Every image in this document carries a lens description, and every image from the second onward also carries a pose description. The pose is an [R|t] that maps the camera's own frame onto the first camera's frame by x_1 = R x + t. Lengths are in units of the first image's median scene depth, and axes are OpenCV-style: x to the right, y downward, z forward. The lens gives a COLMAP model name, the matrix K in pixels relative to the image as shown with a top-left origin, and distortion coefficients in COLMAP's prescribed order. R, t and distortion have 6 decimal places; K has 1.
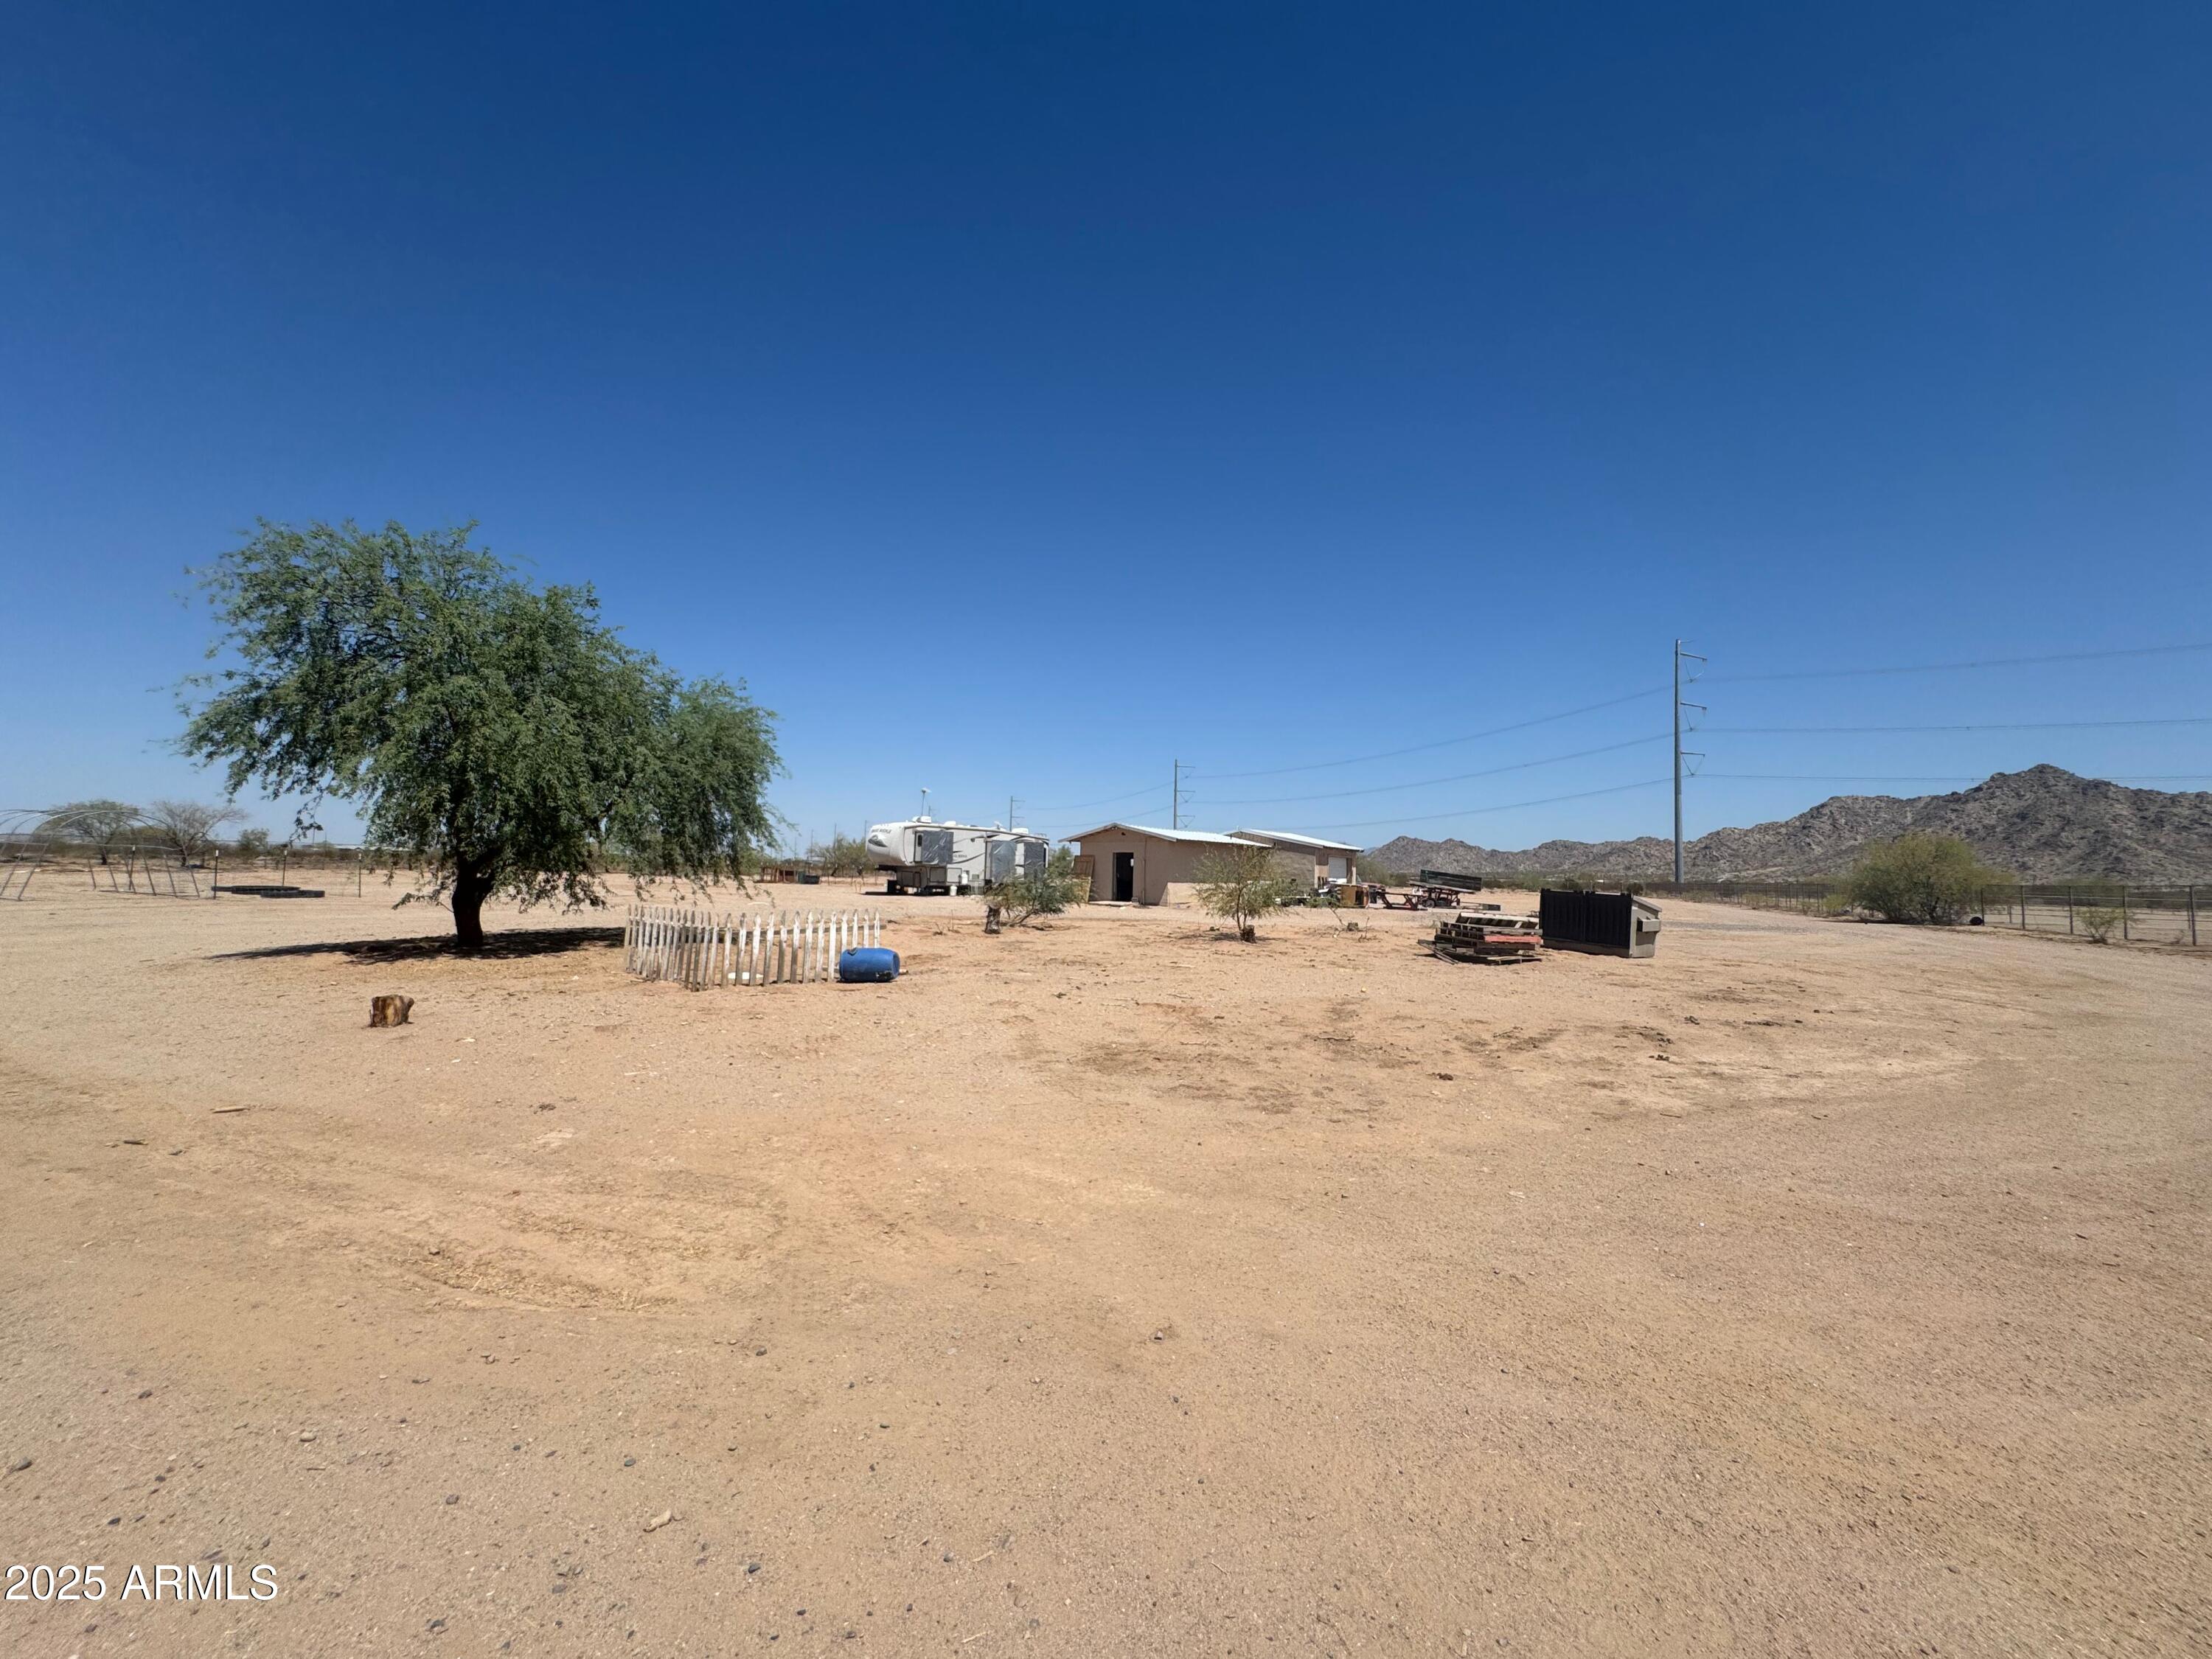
lens RADIAL K [[885.5, 0, 1109.5], [0, 885.5, 824.6], [0, 0, 1]] dist [-0.011183, 0.001944]
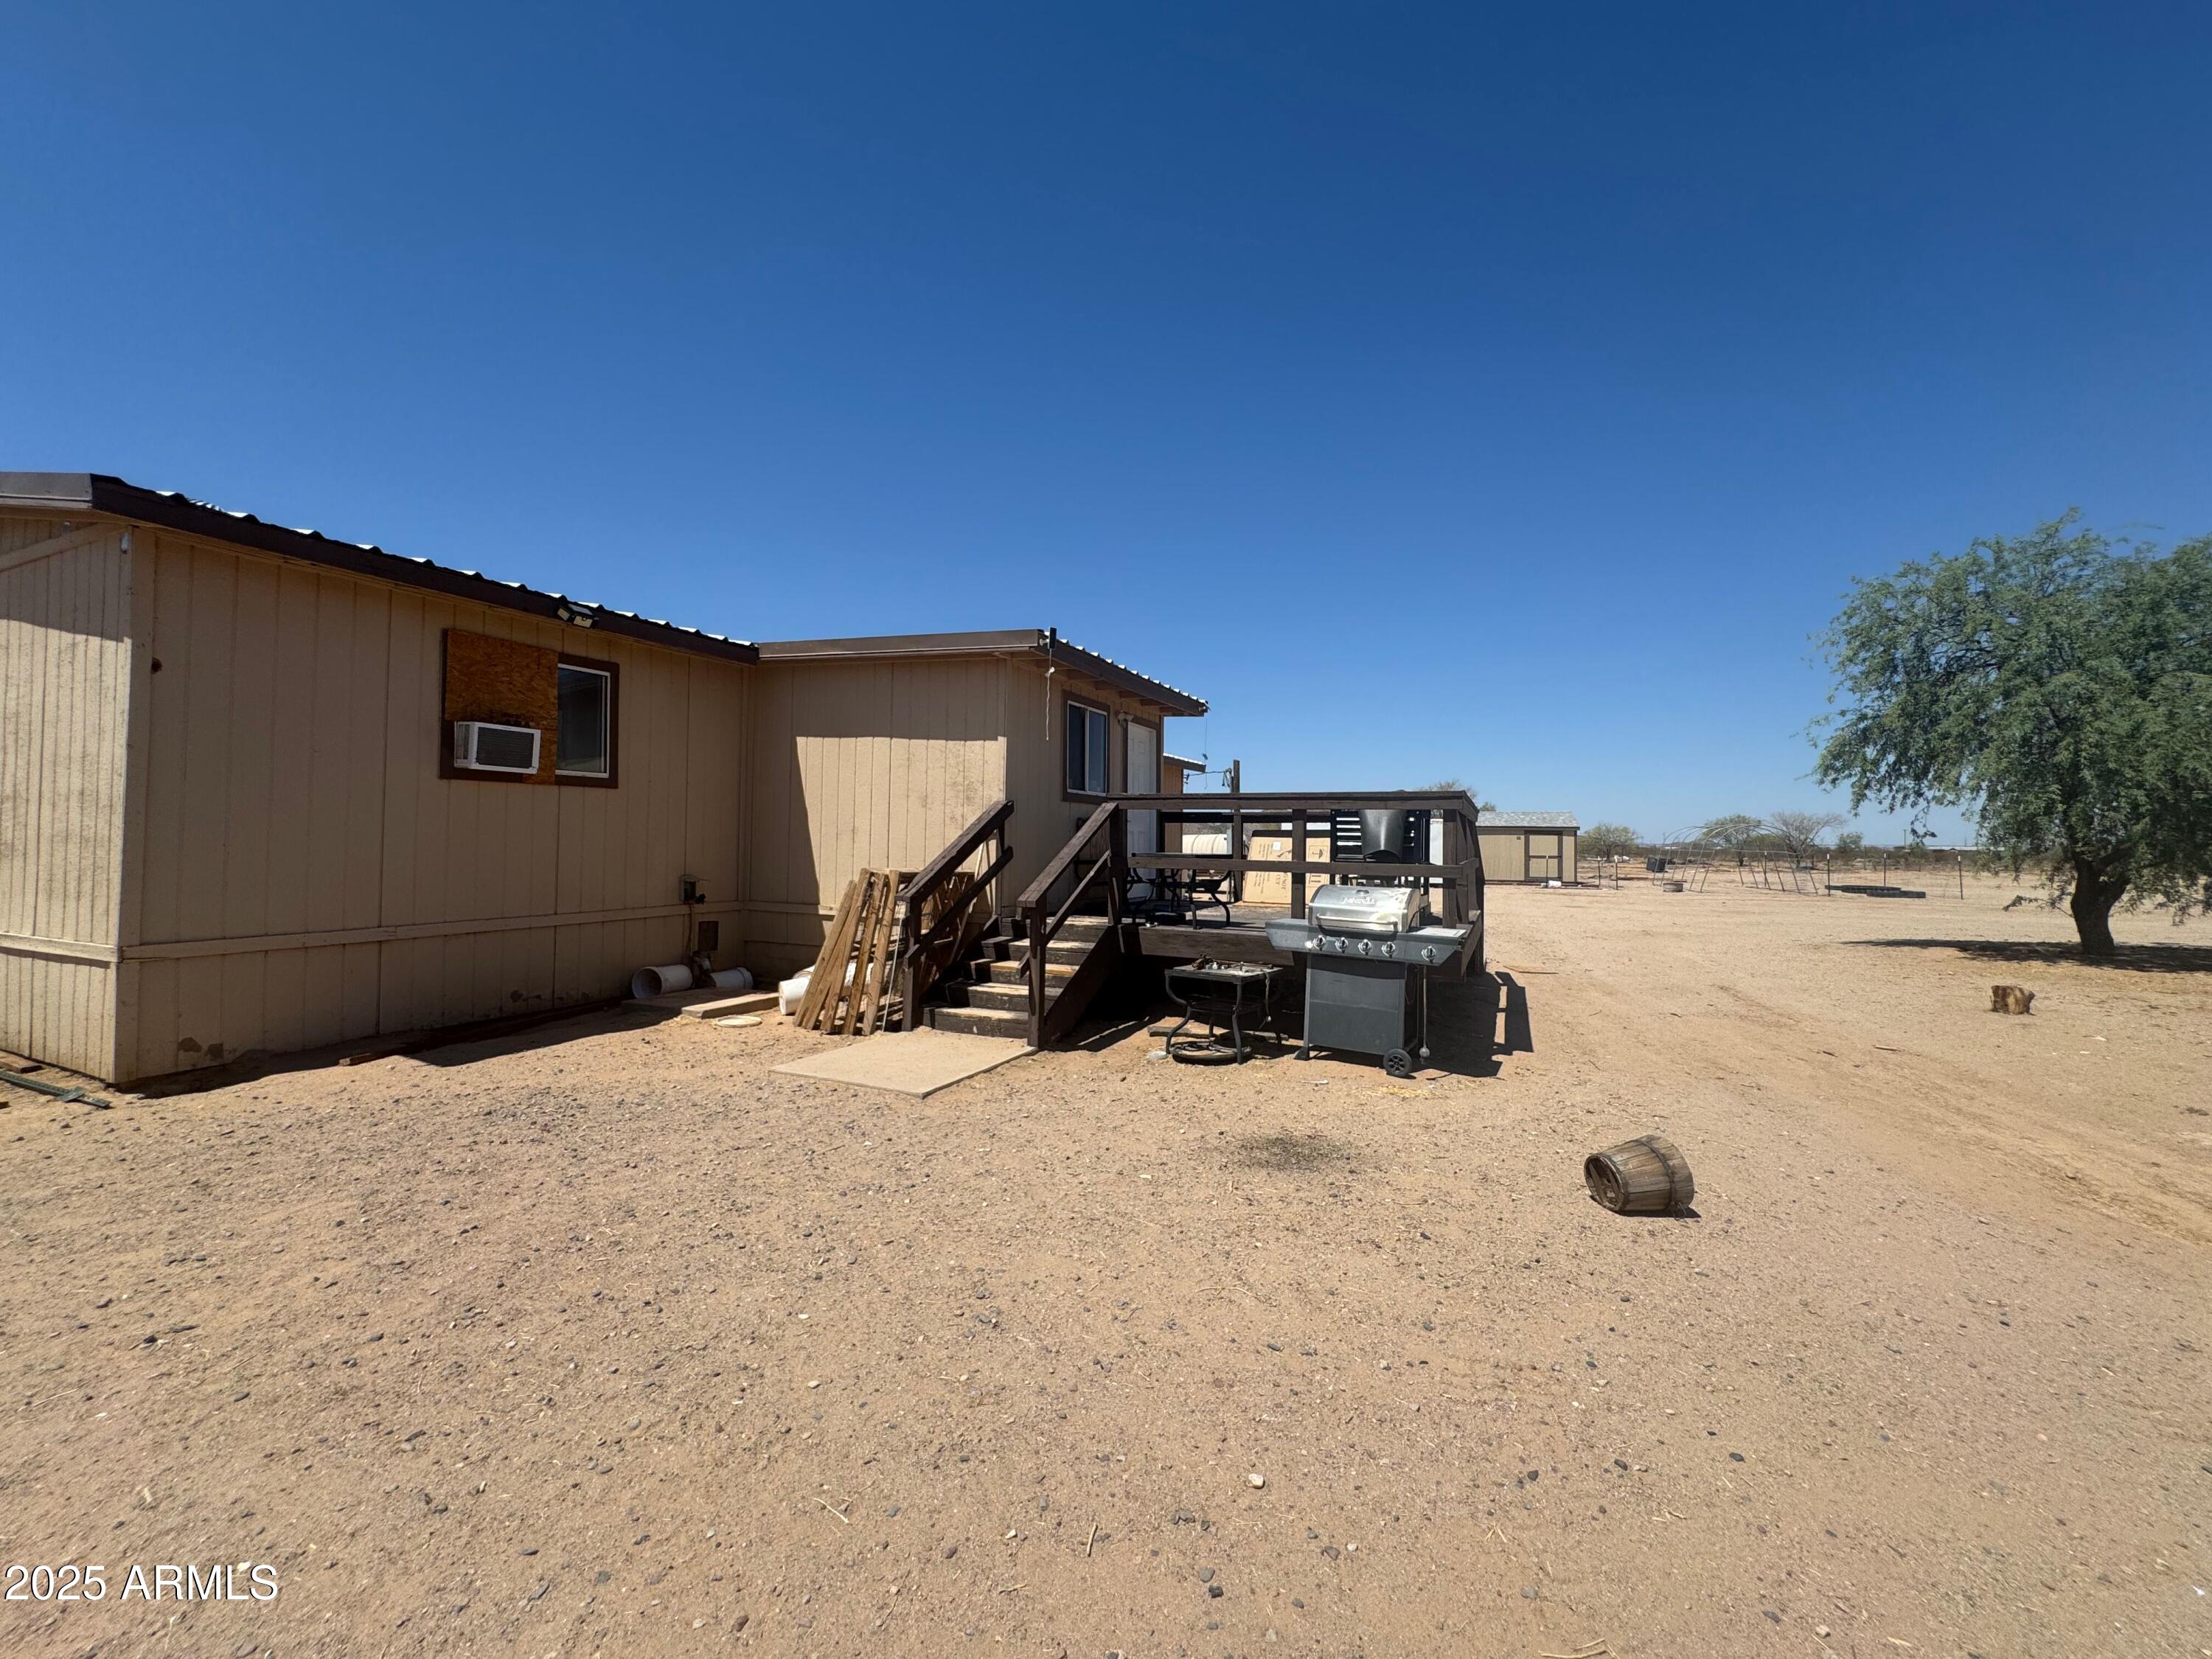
lens RADIAL K [[885.5, 0, 1106.3], [0, 885.5, 831.1], [0, 0, 1]] dist [-0.011183, 0.001944]
pose [[0.096629, -0.037143, -0.994627, 0.114486], [0.042725, 0.998537, -0.033138, -0.007617], [0.994403, -0.039293, 0.098074, -0.150359]]
